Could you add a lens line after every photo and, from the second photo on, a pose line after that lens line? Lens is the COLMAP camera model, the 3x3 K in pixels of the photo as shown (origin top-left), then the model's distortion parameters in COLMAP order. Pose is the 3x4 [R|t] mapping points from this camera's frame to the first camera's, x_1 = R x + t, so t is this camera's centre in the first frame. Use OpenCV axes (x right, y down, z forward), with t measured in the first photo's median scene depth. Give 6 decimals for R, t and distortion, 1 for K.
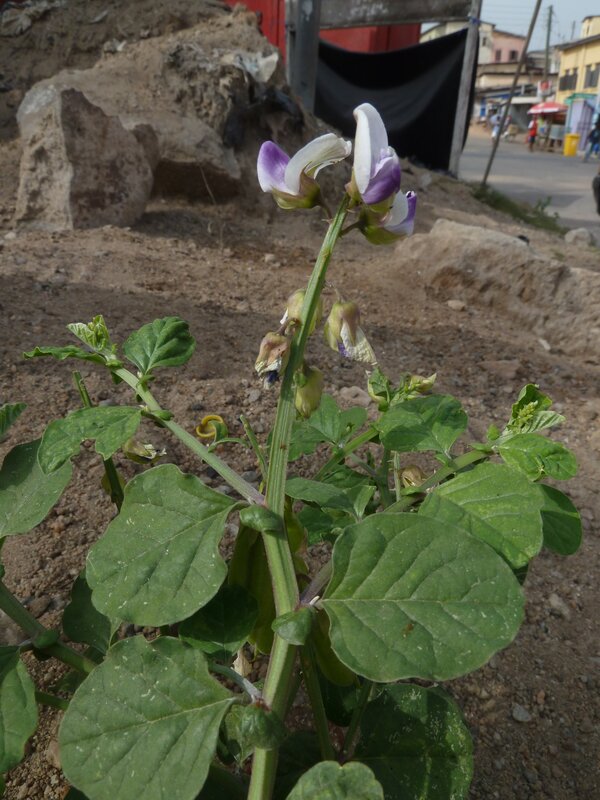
lens RADIAL K [[604.2, 0, 302.9], [0, 604.2, 404.5], [0, 0, 1]] dist [-0.036655, 0.010330]
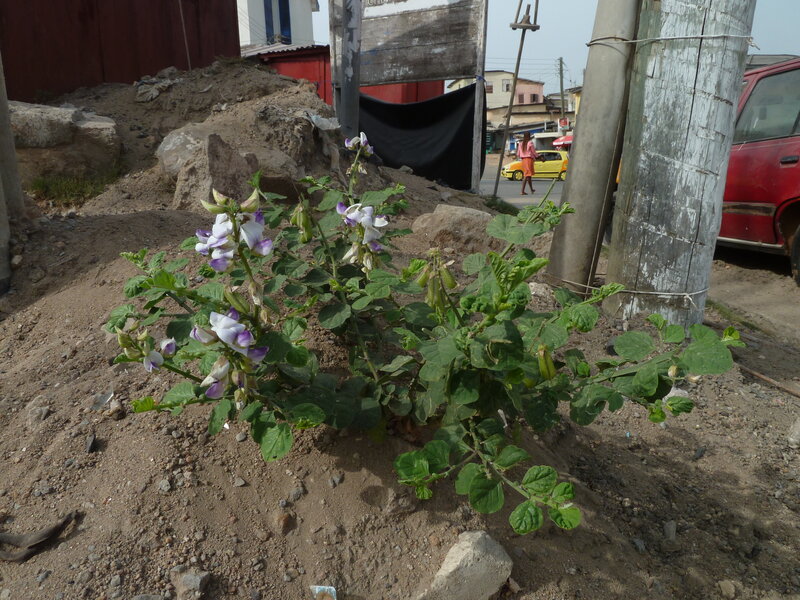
lens RADIAL K [[607.0, 0, 392.7], [0, 607.0, 288.6], [0, 0, 1]] dist [-0.023110, -0.000465]
pose [[0.997060, -0.042800, 0.063564, -0.005783], [0.056201, 0.972297, -0.226890, 0.286845], [-0.052092, 0.229795, 0.971844, -0.540617]]
